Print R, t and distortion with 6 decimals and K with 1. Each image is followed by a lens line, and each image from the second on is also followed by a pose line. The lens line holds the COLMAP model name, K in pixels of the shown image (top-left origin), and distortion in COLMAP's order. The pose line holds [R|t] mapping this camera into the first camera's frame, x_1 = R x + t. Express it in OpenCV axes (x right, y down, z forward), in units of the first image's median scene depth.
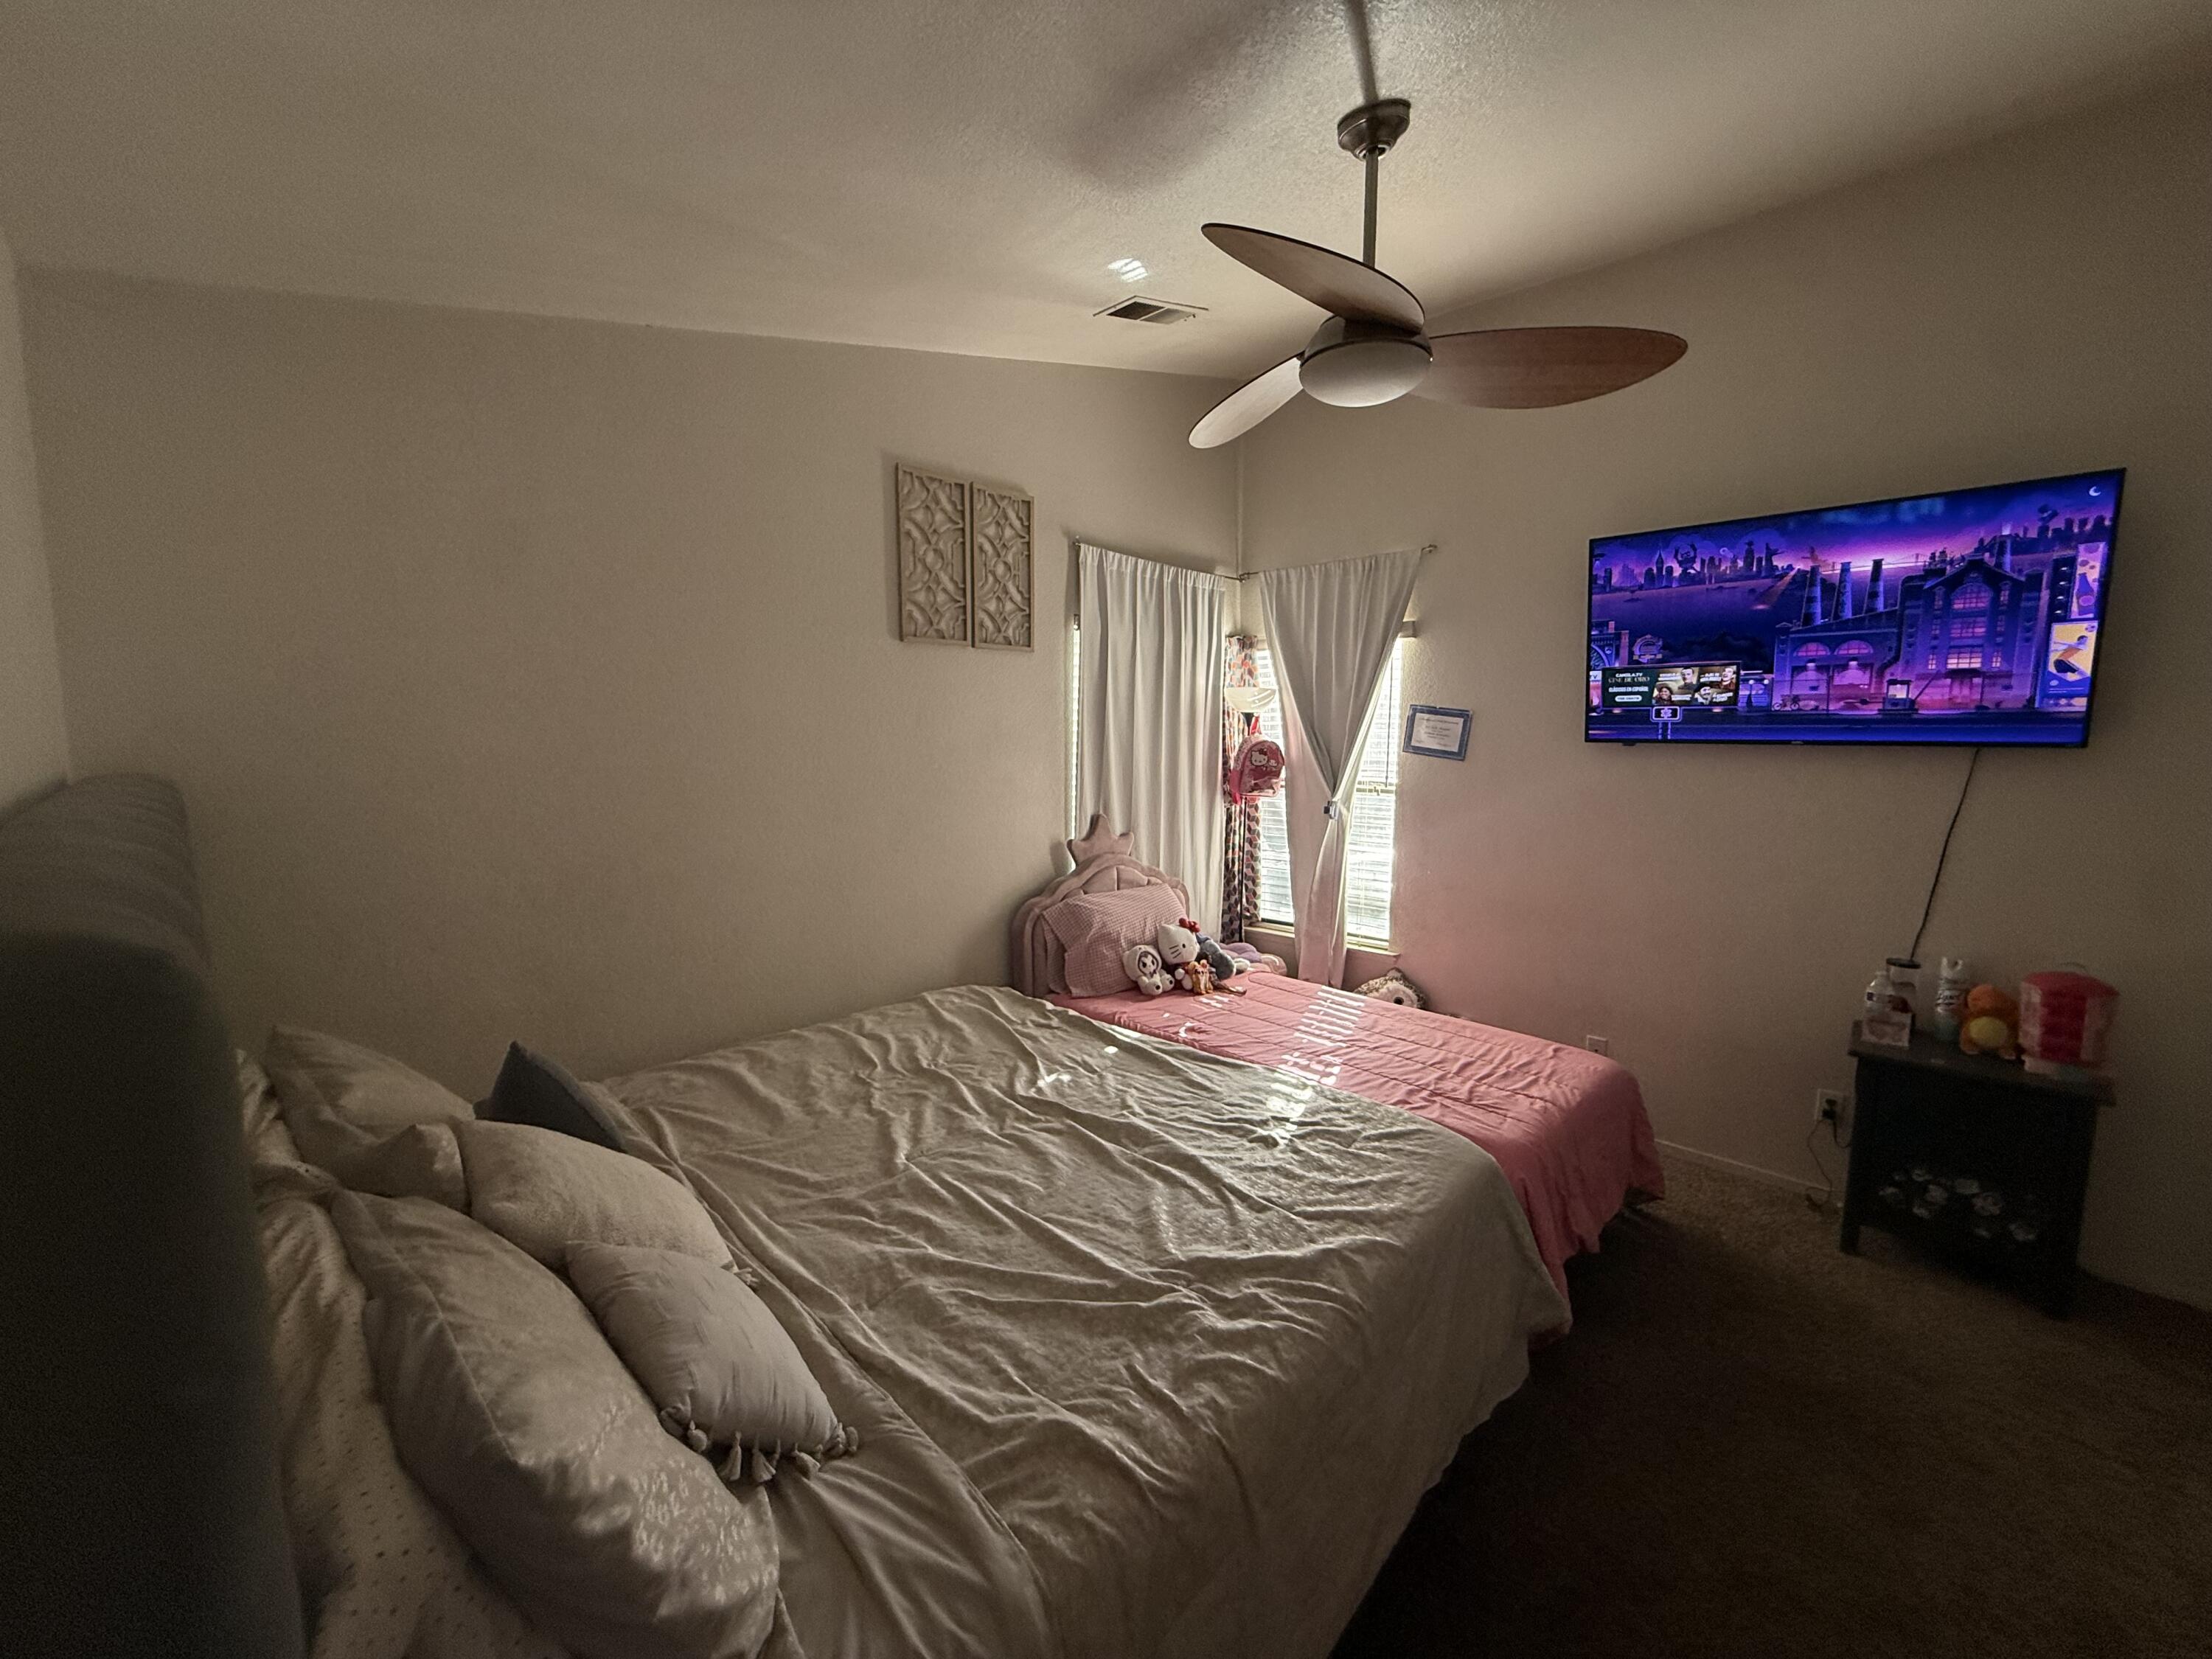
lens RADIAL K [[872.8, 0, 1106.0], [0, 872.8, 828.8], [0, 0, 1]] dist [-0.001440, 0.000964]
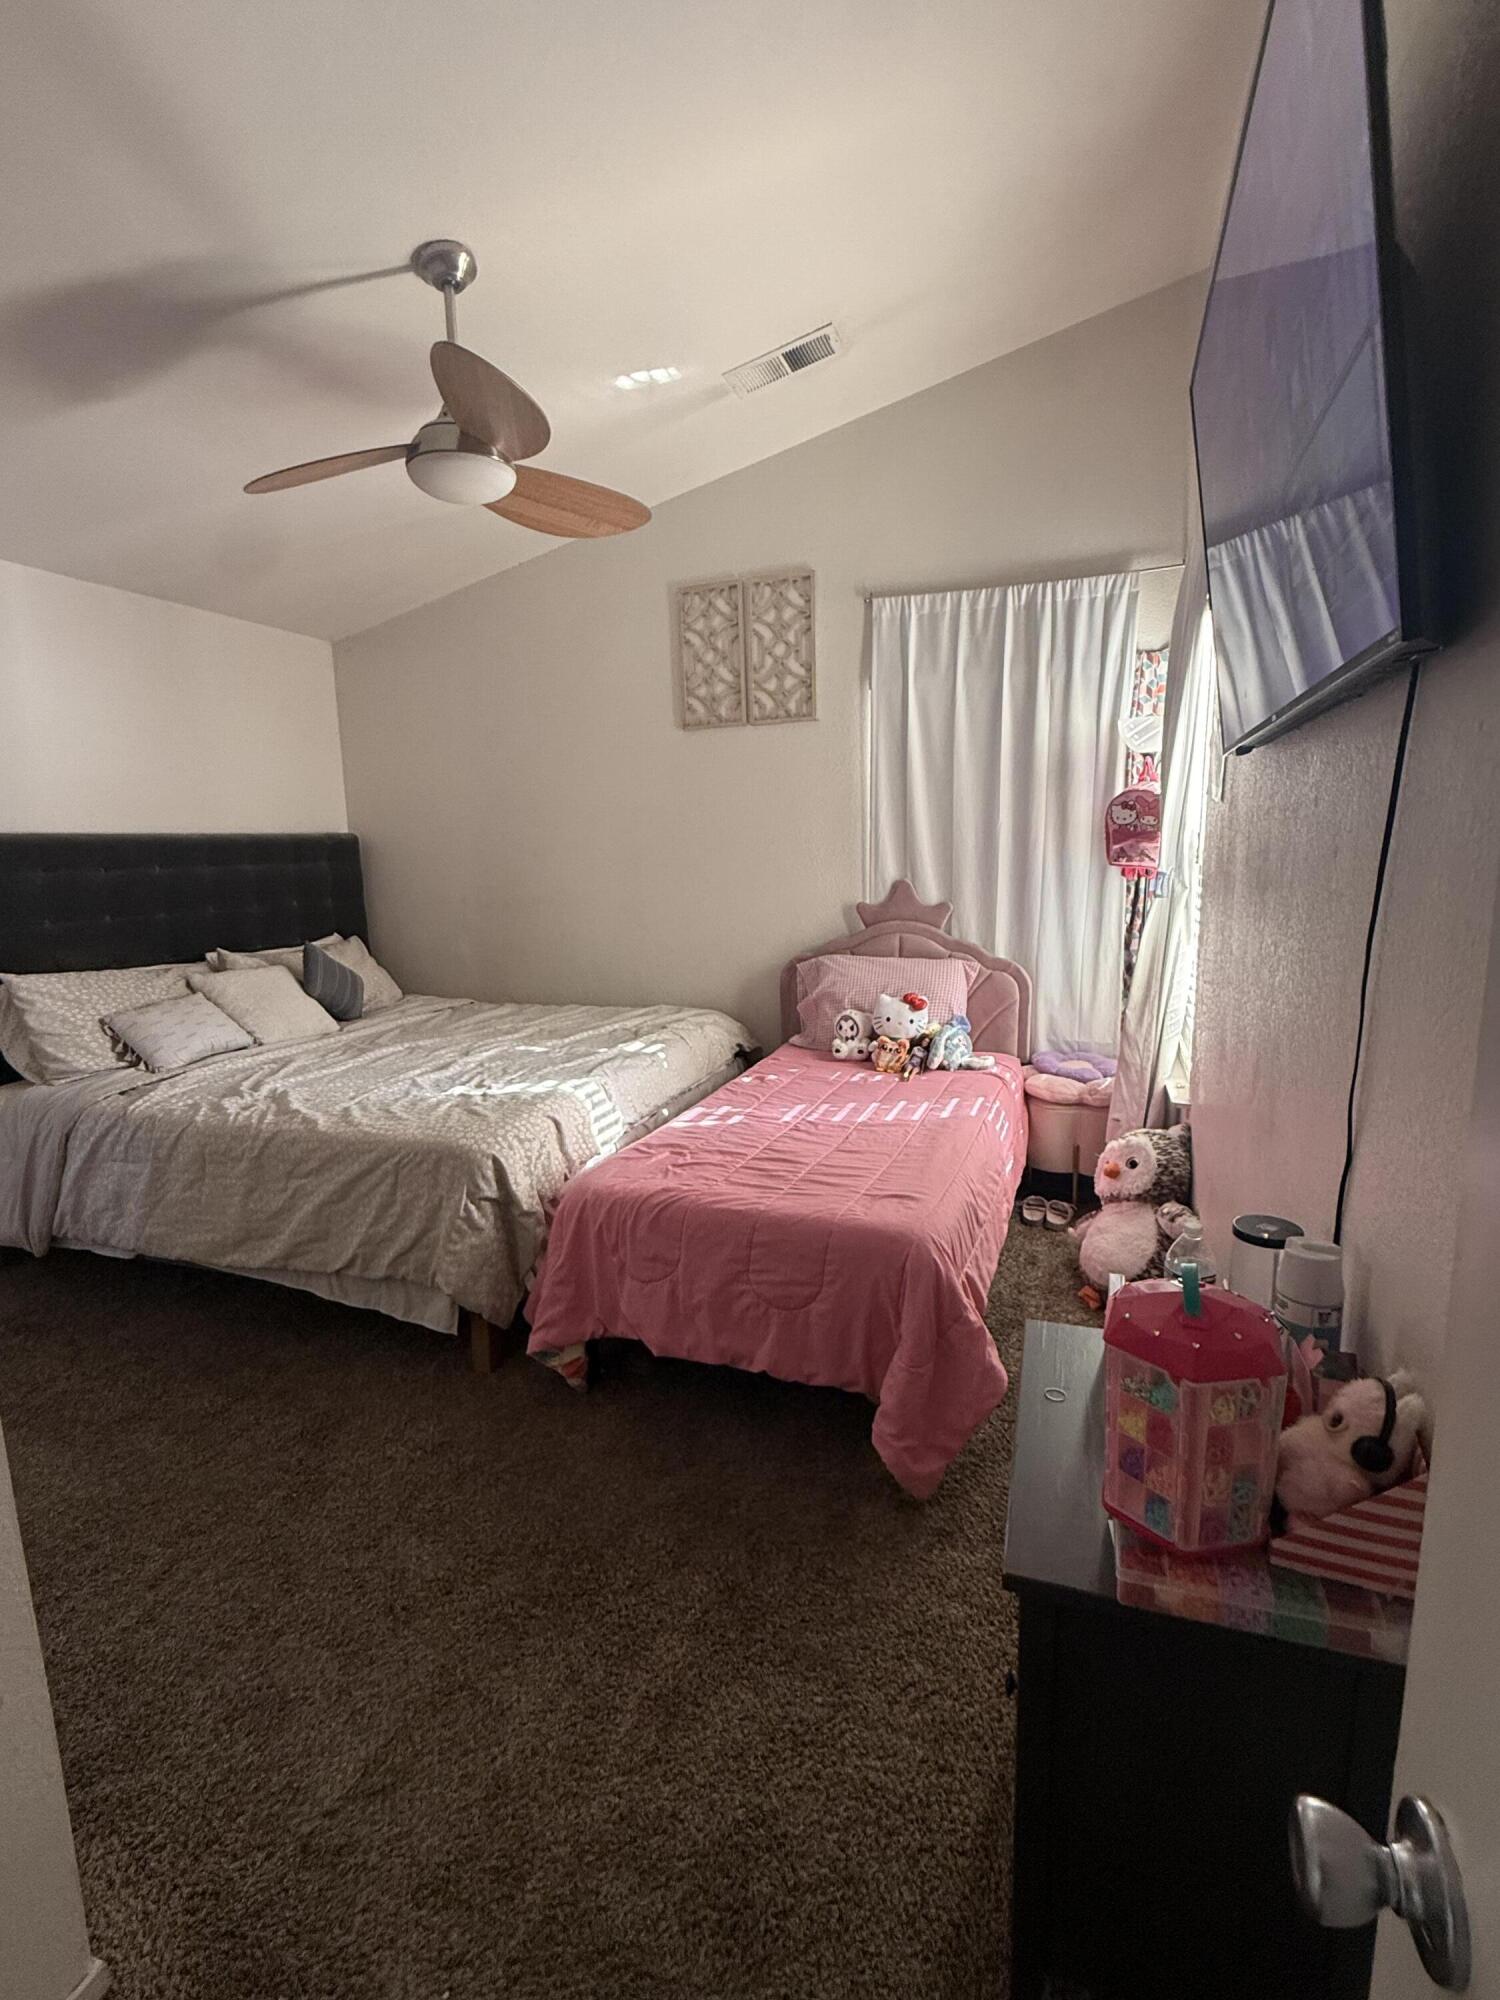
lens RADIAL K [[924.7, 0, 755.1], [0, 924.7, 997.4], [0, 0, 1]] dist [-0.001991, -0.000104]
pose [[0.414757, 0.134770, -0.899896, 1.238124], [-0.074558, 0.990679, 0.114003, 0.011410], [0.906872, 0.019811, 0.420939, 0.612593]]
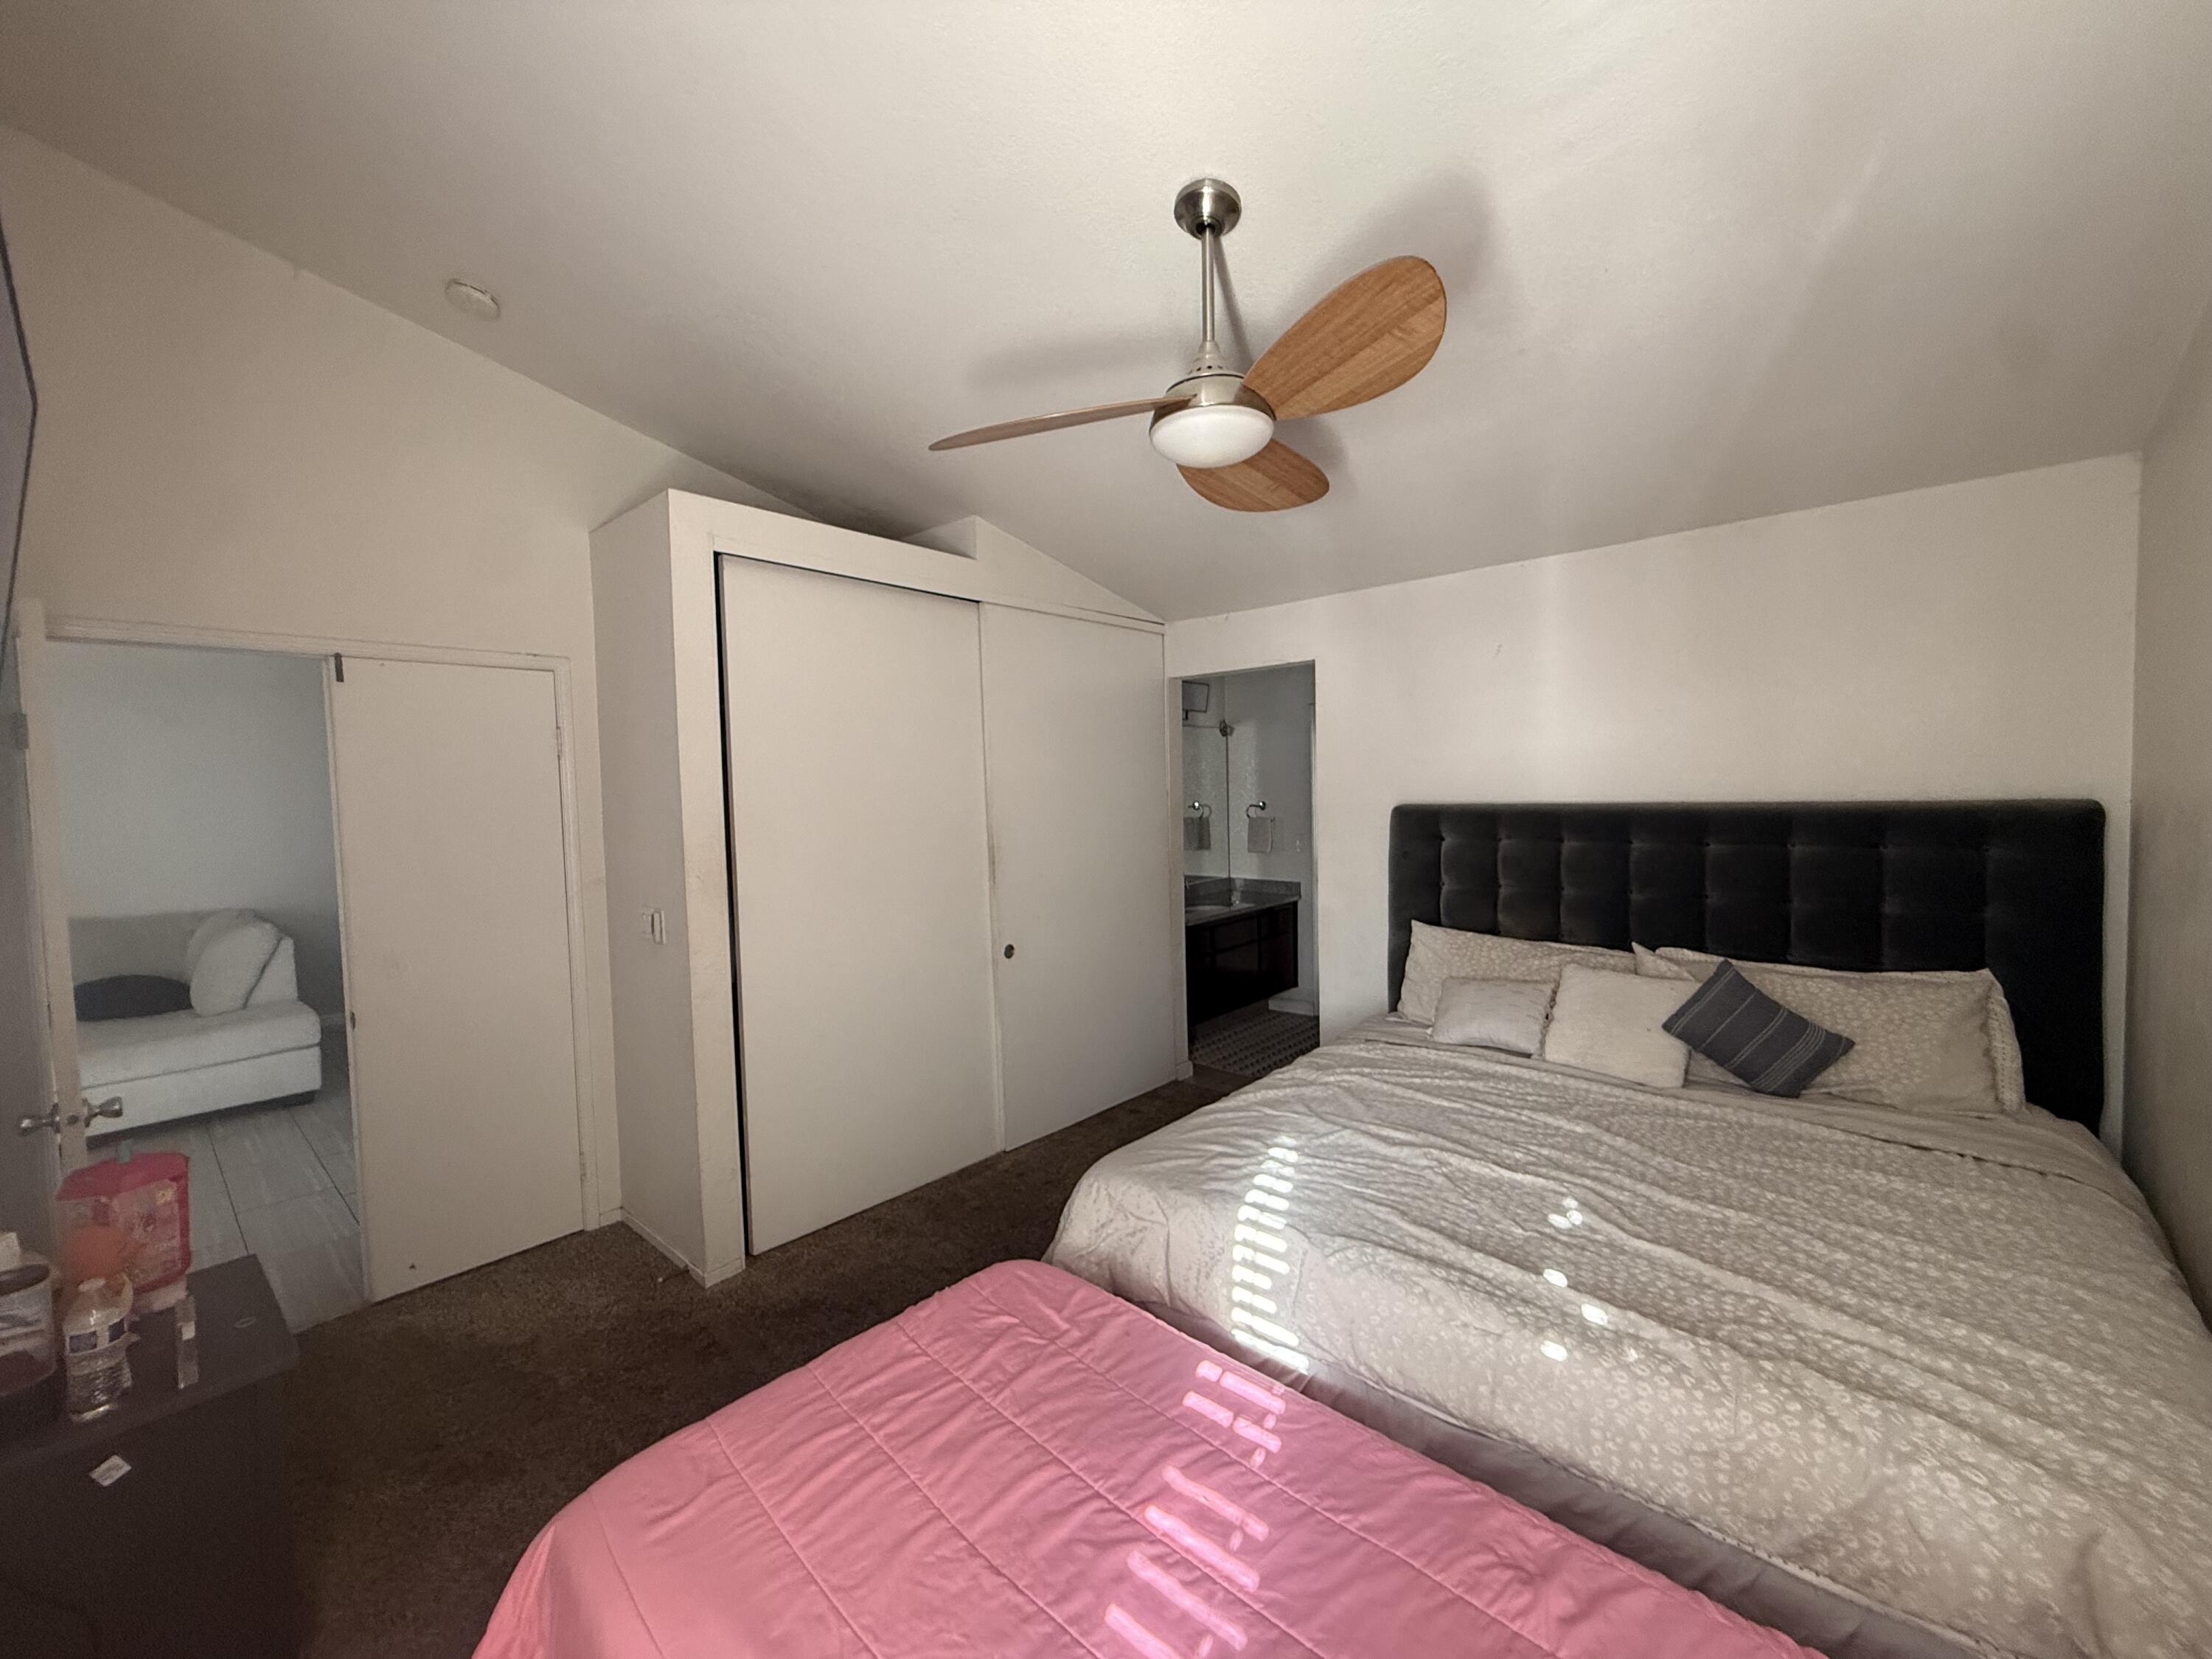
lens RADIAL K [[872.8, 0, 1114.3], [0, 872.8, 830.4], [0, 0, 1]] dist [-0.001440, 0.000964]
pose [[-0.999286, 0.015288, -0.034555, 0.328549], [0.010012, 0.988937, 0.147997, -0.156322], [0.036436, 0.147545, -0.988384, 1.510386]]
